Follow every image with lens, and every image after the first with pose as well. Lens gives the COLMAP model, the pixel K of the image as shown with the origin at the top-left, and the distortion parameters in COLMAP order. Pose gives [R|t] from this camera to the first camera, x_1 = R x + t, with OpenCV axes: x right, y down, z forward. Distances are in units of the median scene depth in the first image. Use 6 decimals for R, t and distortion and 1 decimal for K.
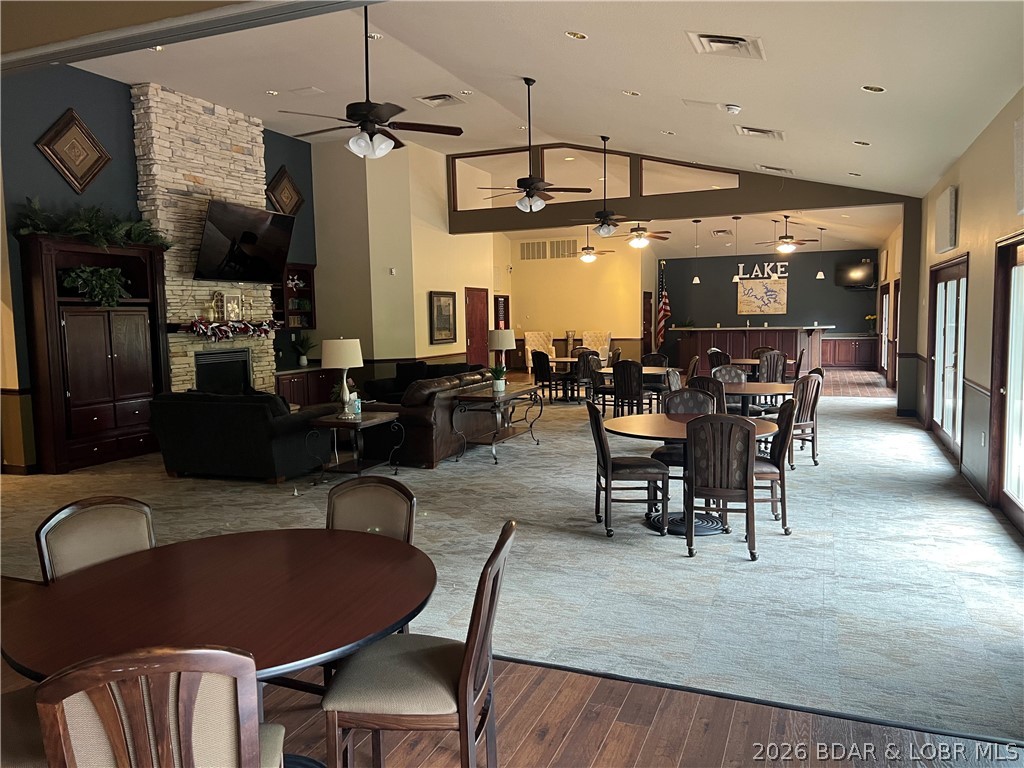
lens RADIAL K [[770.7, 0, 512.0], [0, 770.7, 385.5], [0, 0, 1]] dist [0.073596, -0.000607]
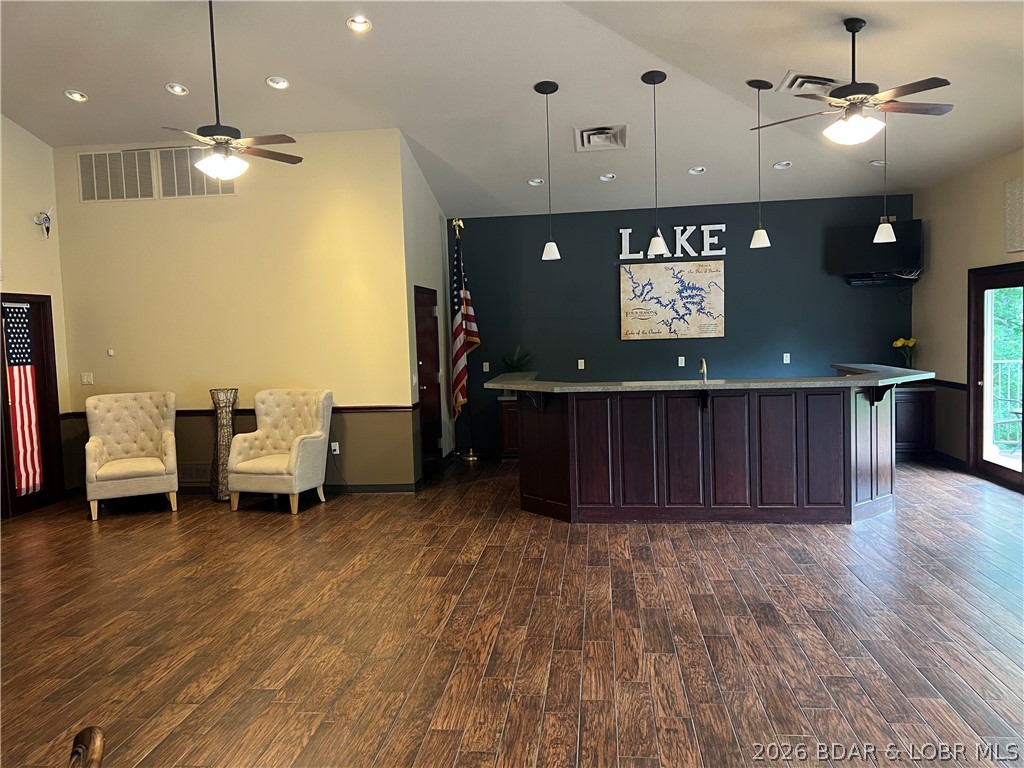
lens RADIAL K [[770.7, 0, 513.7], [0, 770.7, 384.5], [0, 0, 1]] dist [0.073596, -0.000607]
pose [[0.964512, -0.031427, 0.262161, 0.110401], [0.038824, 0.998979, -0.023081, -0.057925], [-0.261168, 0.032440, 0.964748, 0.586993]]
